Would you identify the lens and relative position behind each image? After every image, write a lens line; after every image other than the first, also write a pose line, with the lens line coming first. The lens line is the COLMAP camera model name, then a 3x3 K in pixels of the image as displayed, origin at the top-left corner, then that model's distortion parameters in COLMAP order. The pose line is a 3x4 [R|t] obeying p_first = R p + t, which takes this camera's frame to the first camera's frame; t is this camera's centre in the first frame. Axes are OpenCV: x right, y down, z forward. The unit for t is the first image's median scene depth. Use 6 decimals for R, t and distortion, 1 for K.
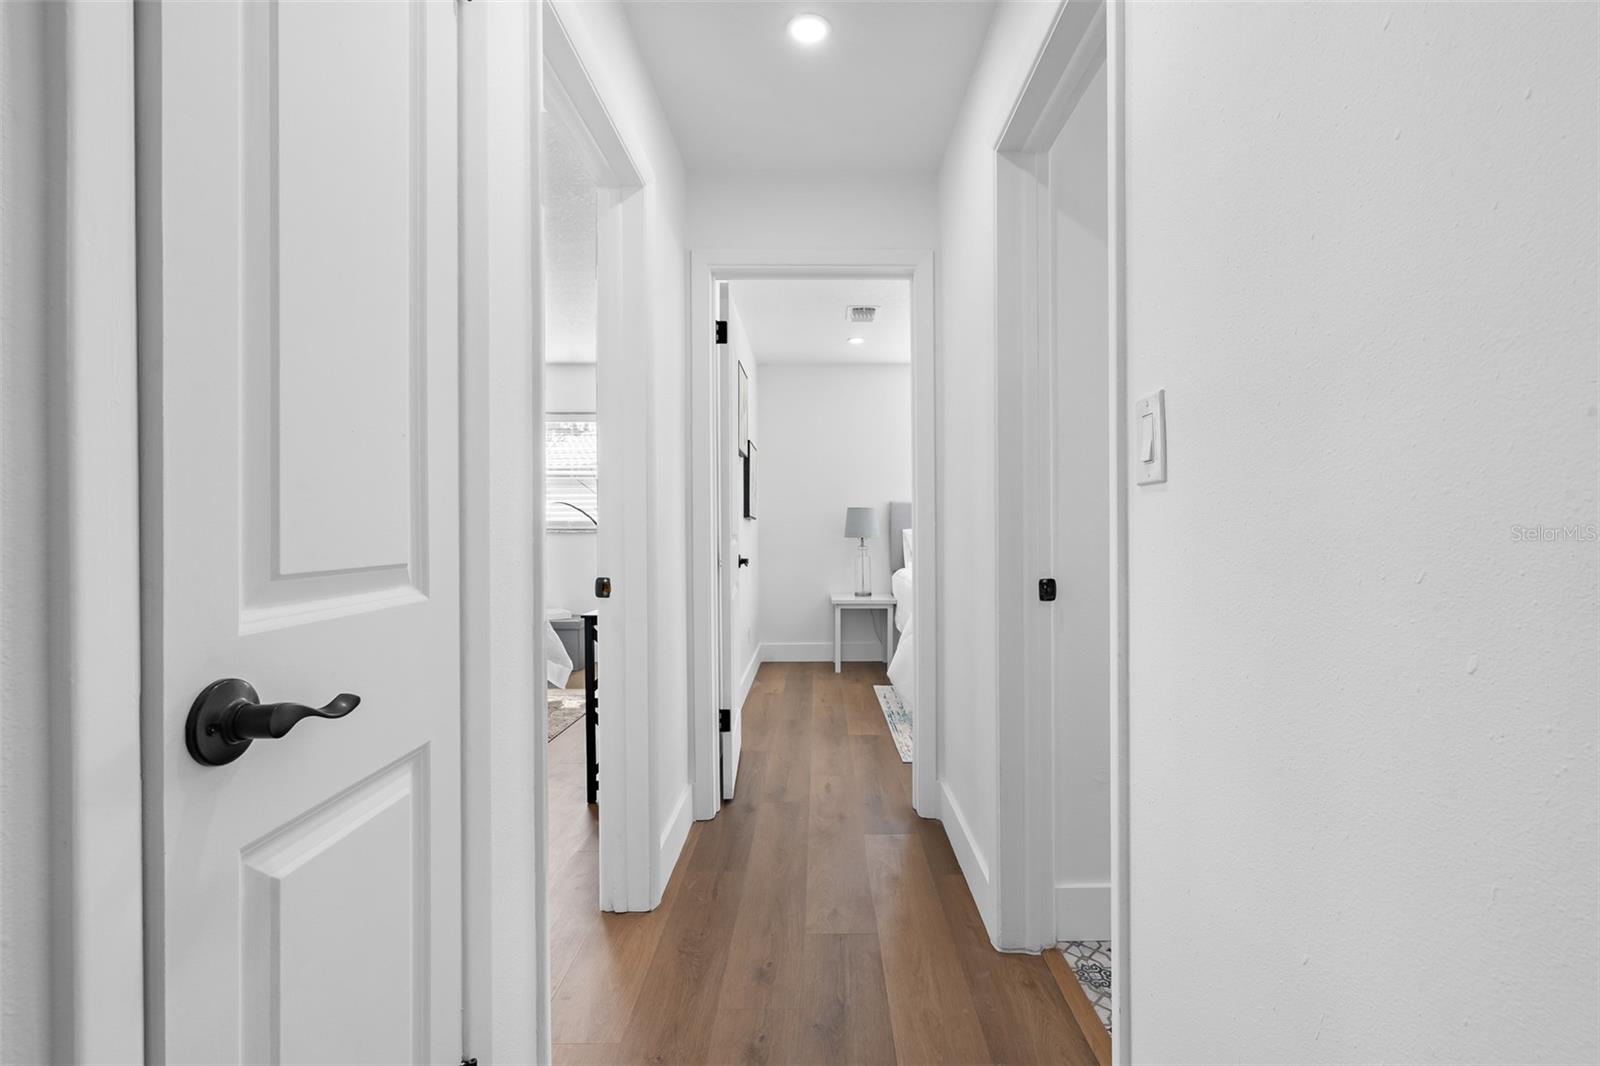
lens RADIAL K [[753.9, 0, 858.6], [0, 753.9, 520.3], [0, 0, 1]] dist [-0.001550, -0.000052]
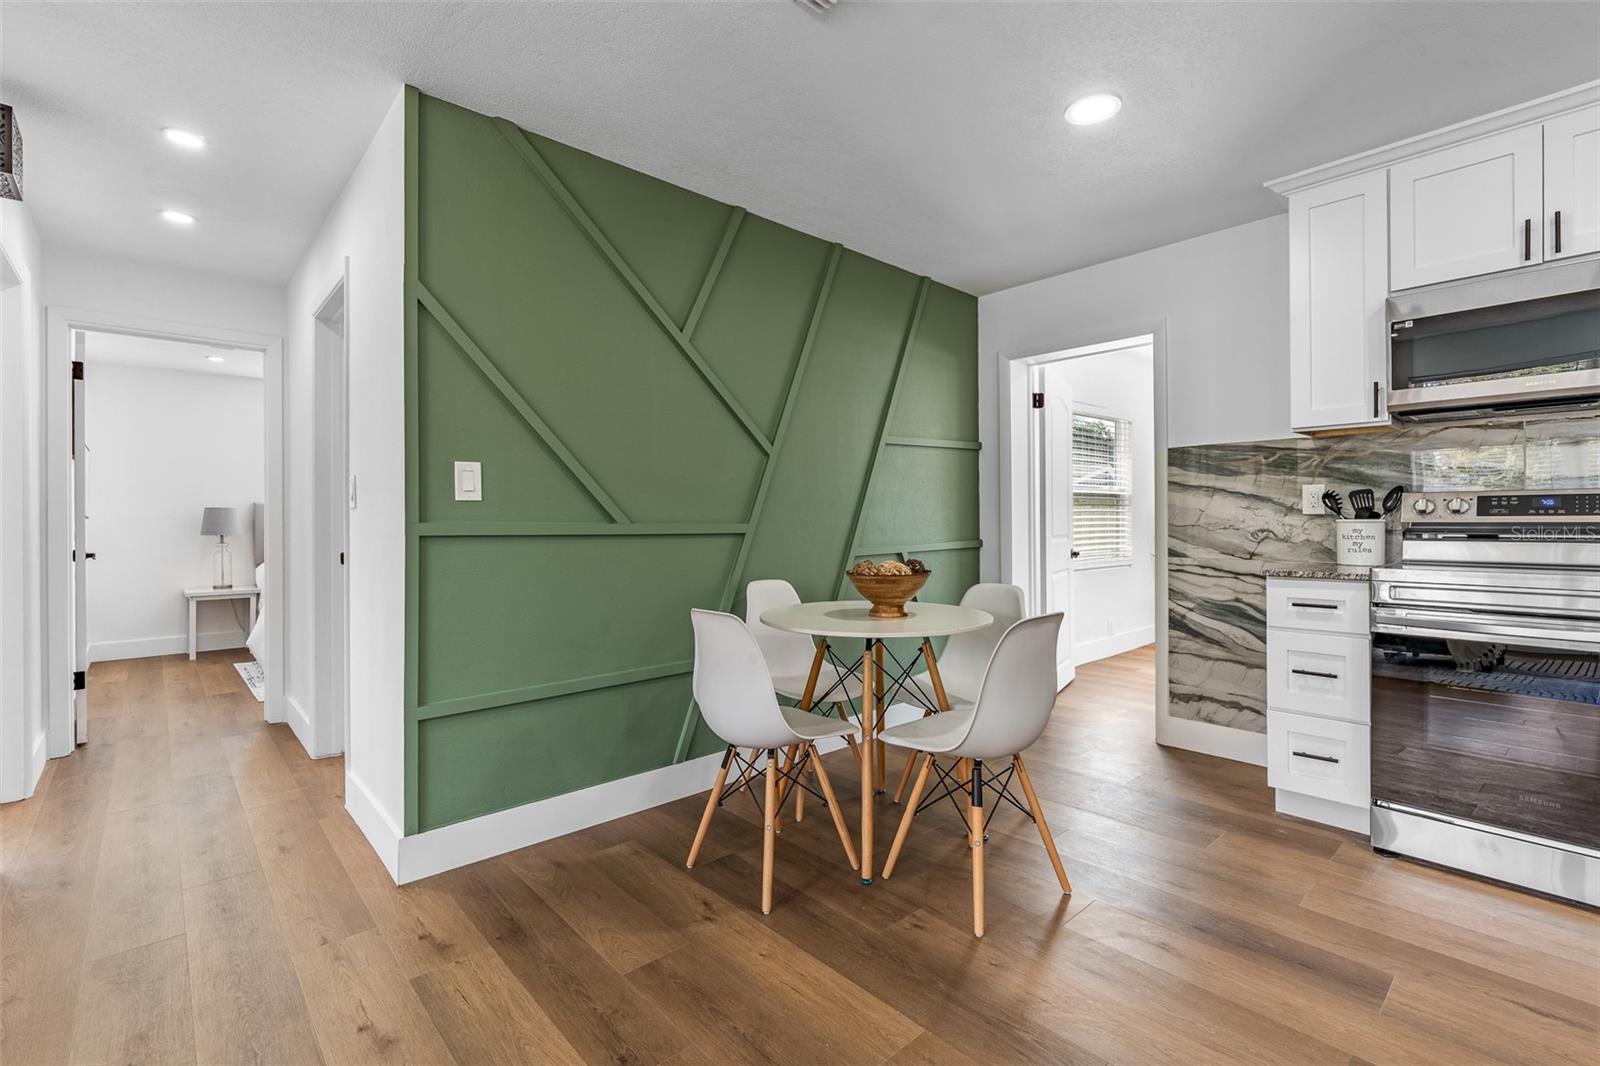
lens RADIAL K [[719.7, 0, 796.7], [0, 719.7, 520.0], [0, 0, 1]] dist [-0.001099, 0.000181]
pose [[0.779770, 0.002909, 0.626059, 0.001927], [-0.003700, 0.999993, -0.000039, -0.002182], [-0.626055, -0.002286, 0.779776, -0.355442]]
